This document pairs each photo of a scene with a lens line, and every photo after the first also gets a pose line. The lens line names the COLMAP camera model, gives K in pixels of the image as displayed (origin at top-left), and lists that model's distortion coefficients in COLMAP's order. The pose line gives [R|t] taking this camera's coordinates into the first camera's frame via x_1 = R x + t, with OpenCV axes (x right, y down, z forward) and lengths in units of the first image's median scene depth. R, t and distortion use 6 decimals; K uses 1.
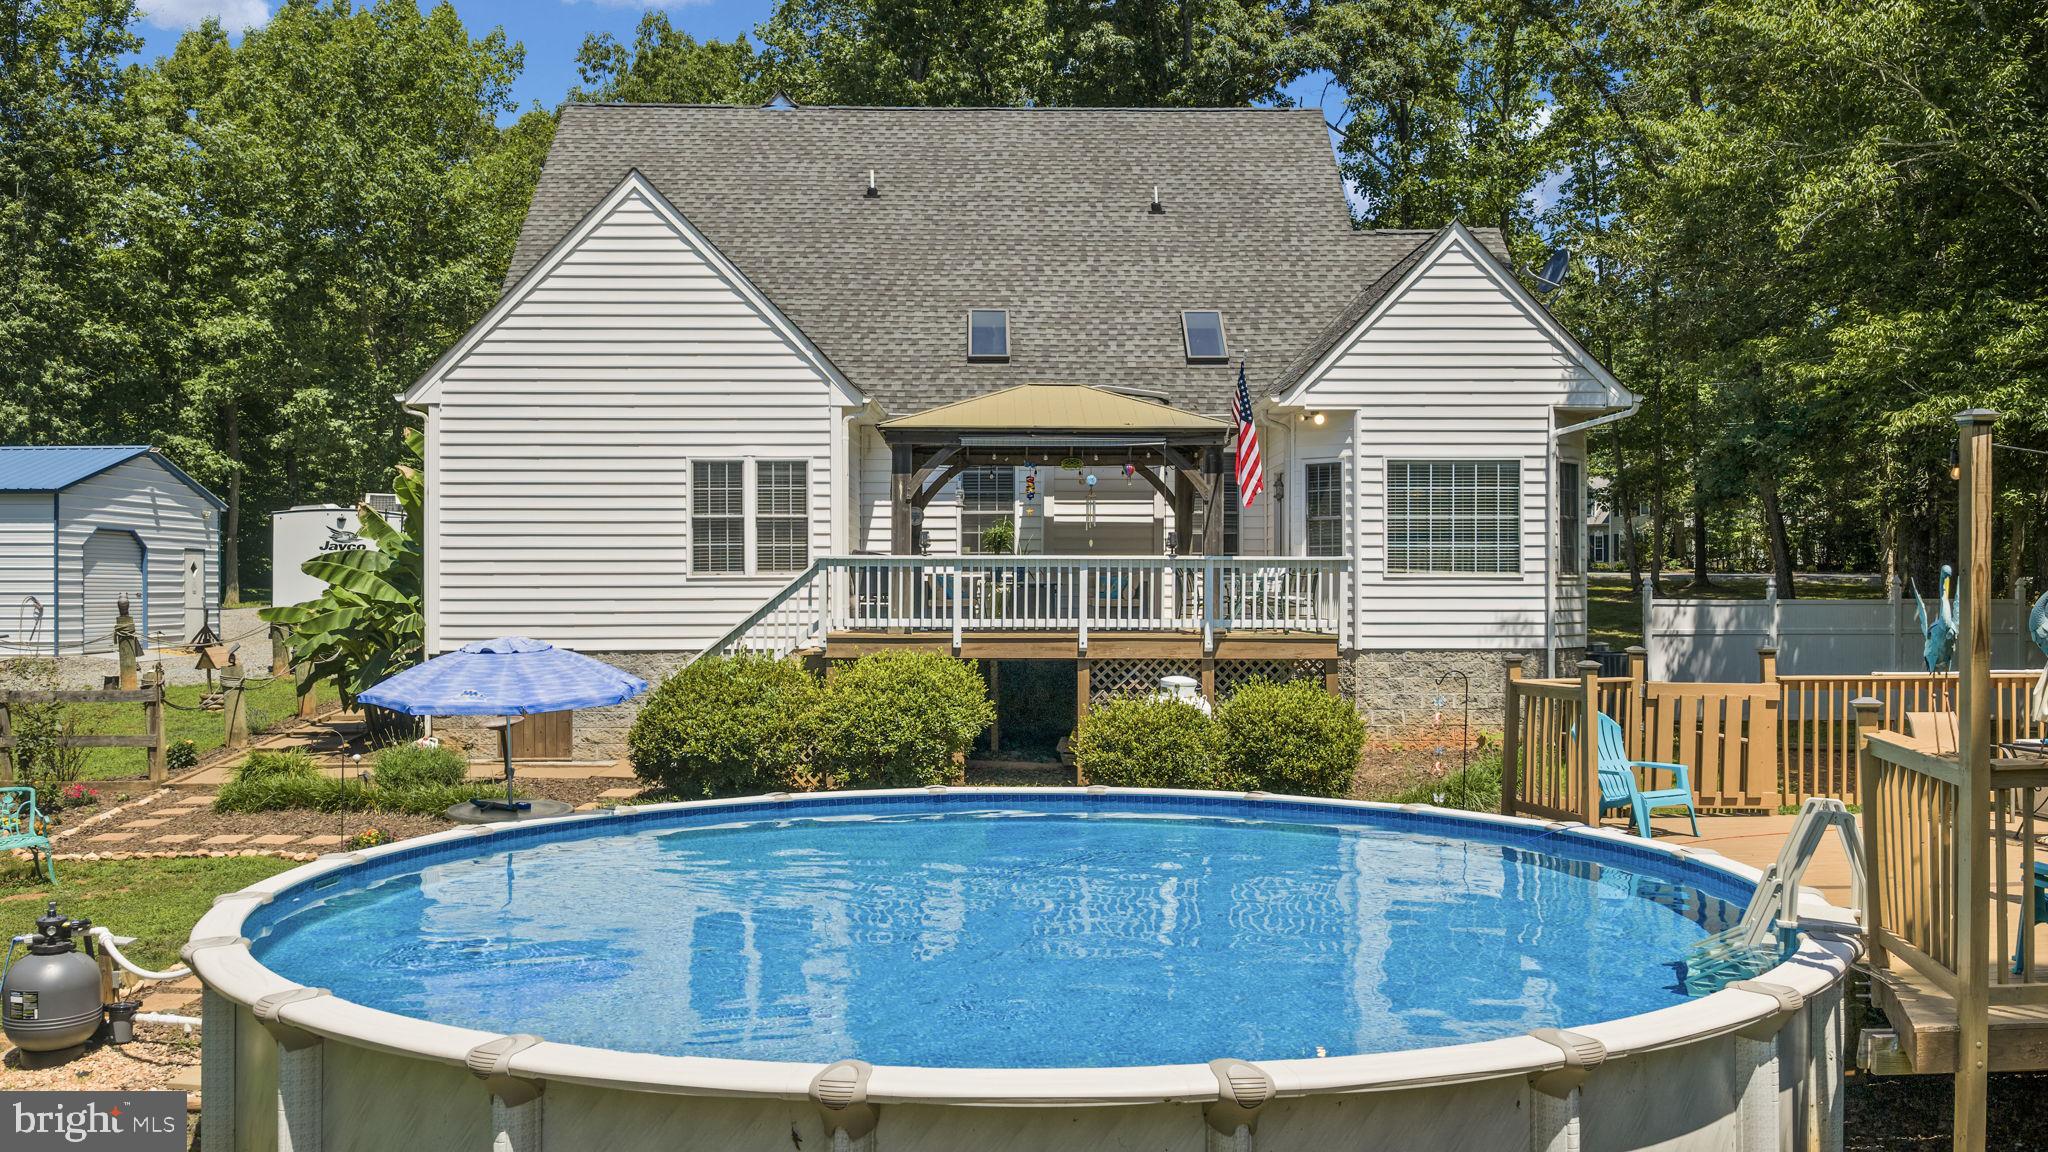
lens RADIAL K [[1693.2, 0, 1021.0], [0, 1693.2, 601.6], [0, 0, 1]] dist [0.007442, -0.028904]
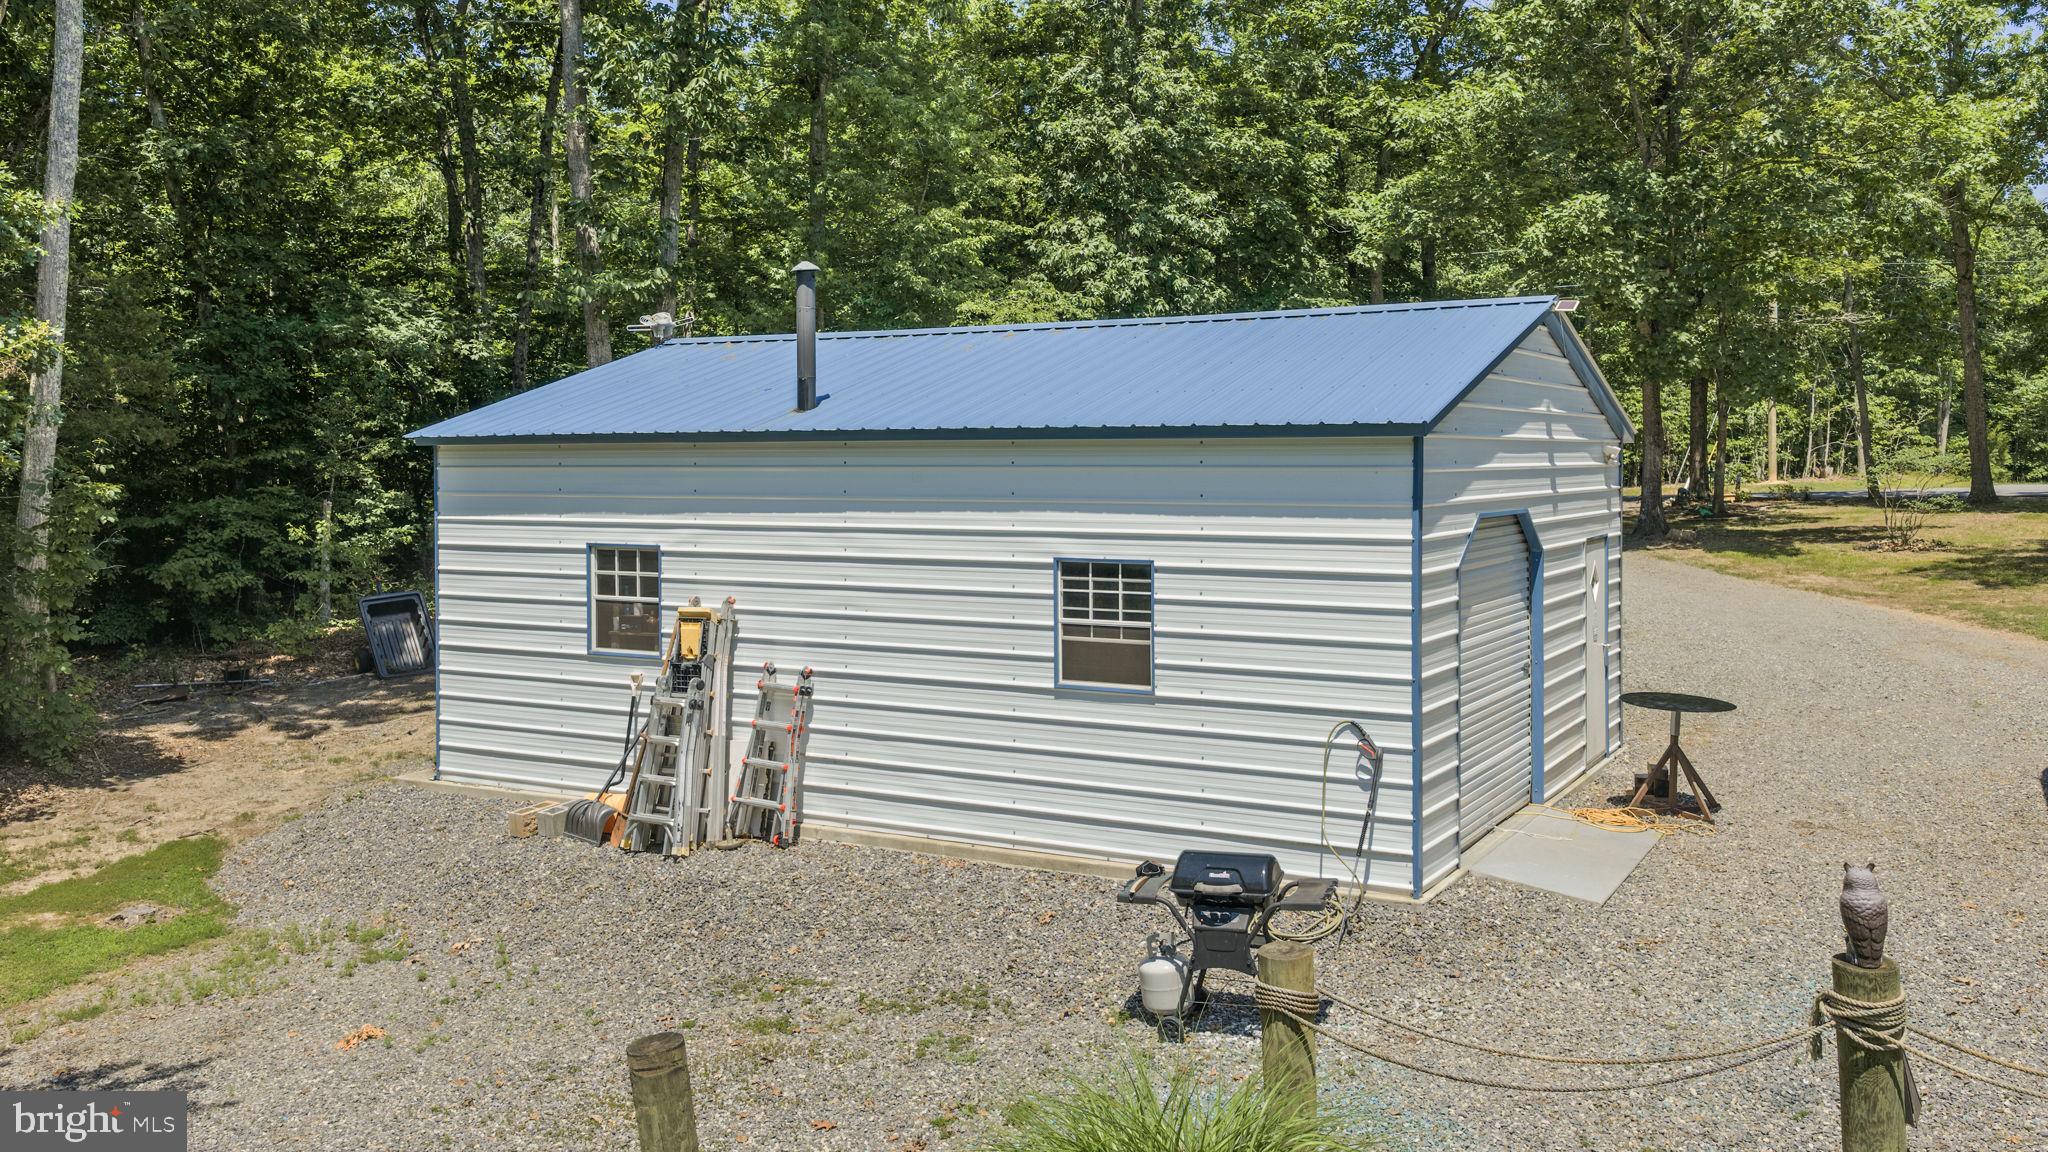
lens RADIAL K [[1696.8, 0, 1020.0], [0, 1696.8, 446.7], [0, 0, 1]] dist [-0.000038, -0.005817]
pose [[0.856017, -0.004653, -0.516927, -0.664051], [-0.001591, 0.999931, -0.011634, -0.082593], [0.516945, 0.010781, 0.855951, 0.947718]]
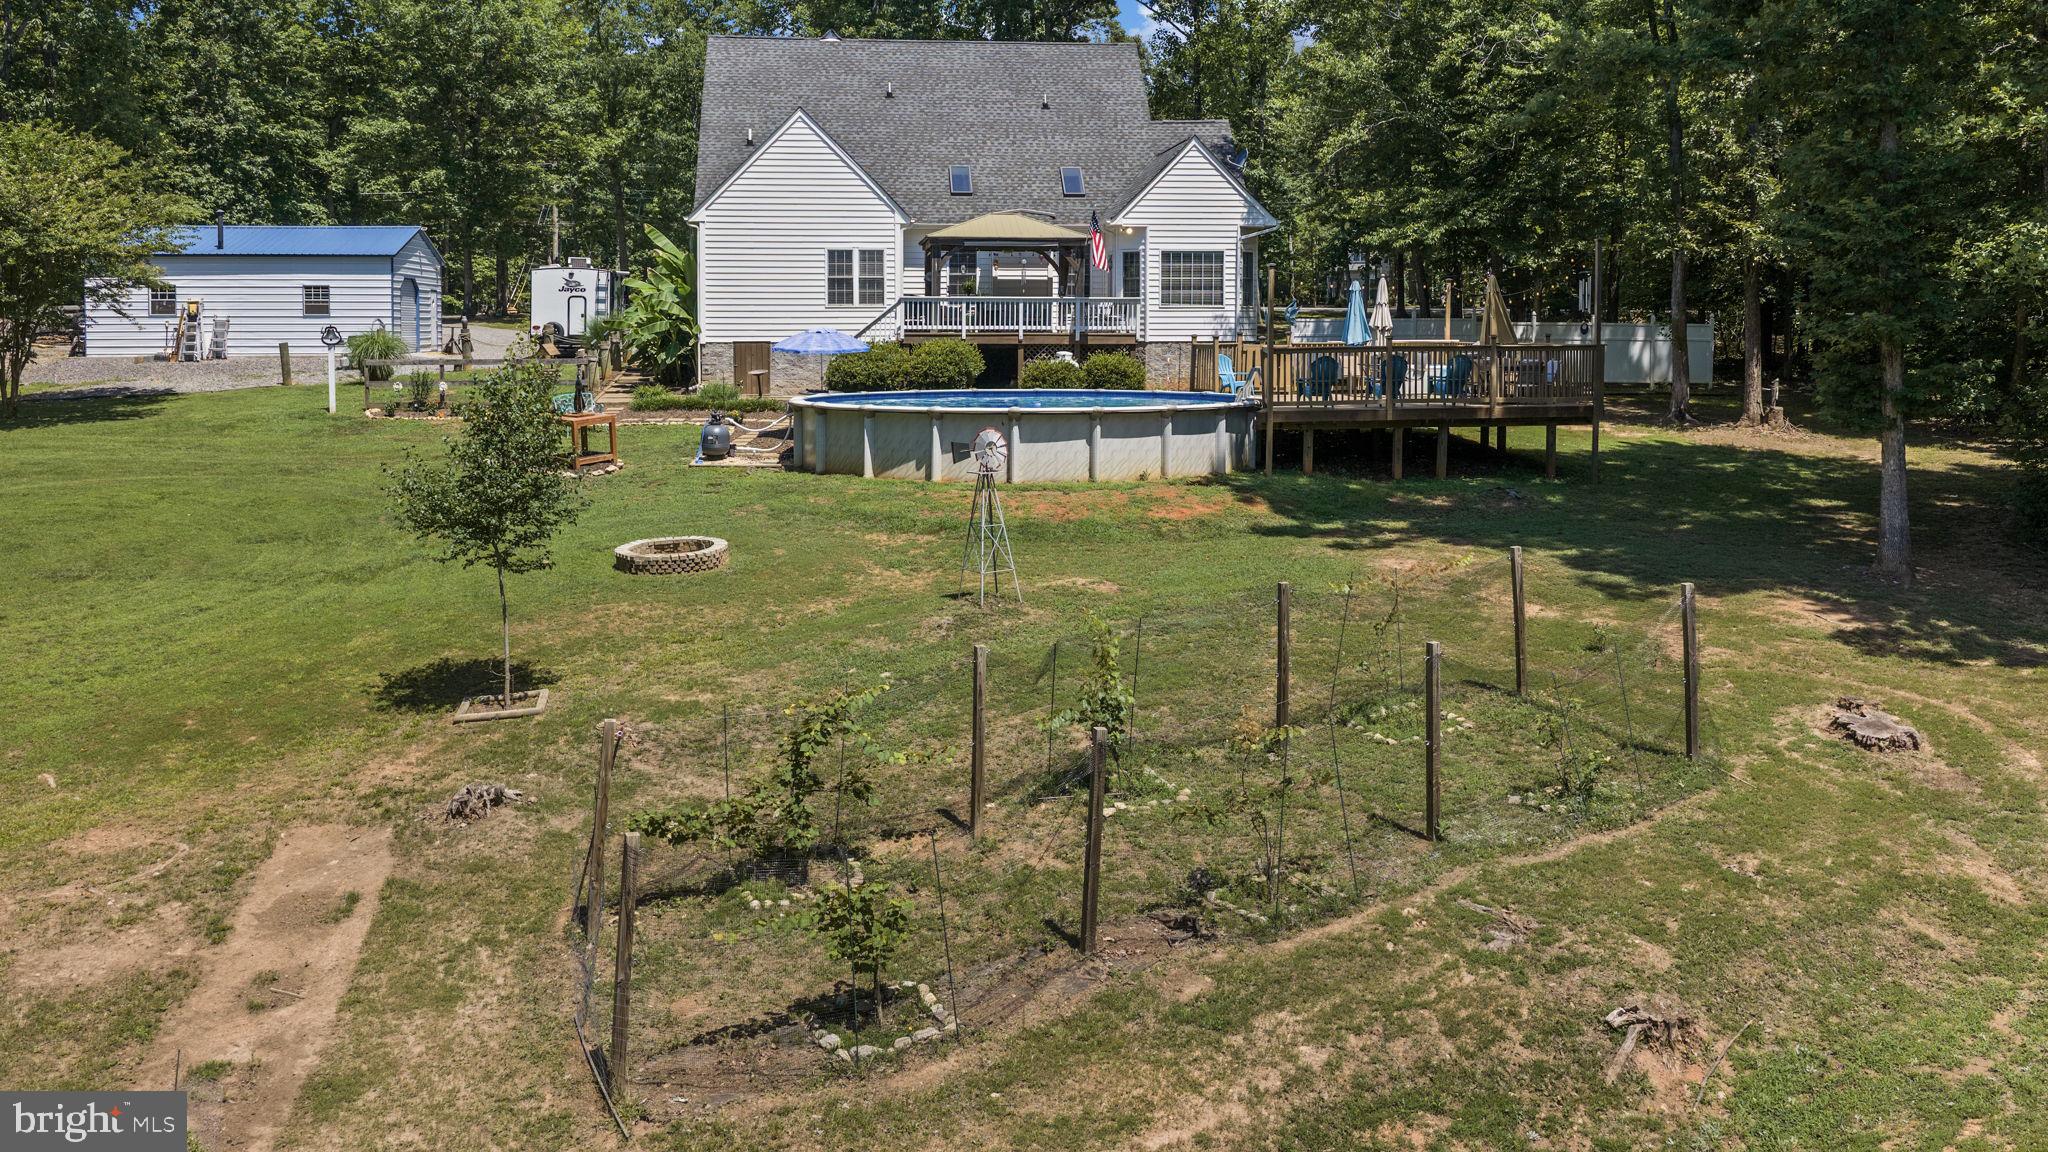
lens RADIAL K [[1696.8, 0, 1020.0], [0, 1696.8, 446.7], [0, 0, 1]] dist [-0.000038, -0.005817]
pose [[0.995814, -0.005953, 0.091204, -0.149407], [0.000123, 0.997963, 0.063794, 0.023887], [-0.091398, -0.063516, 0.993787, -1.078041]]
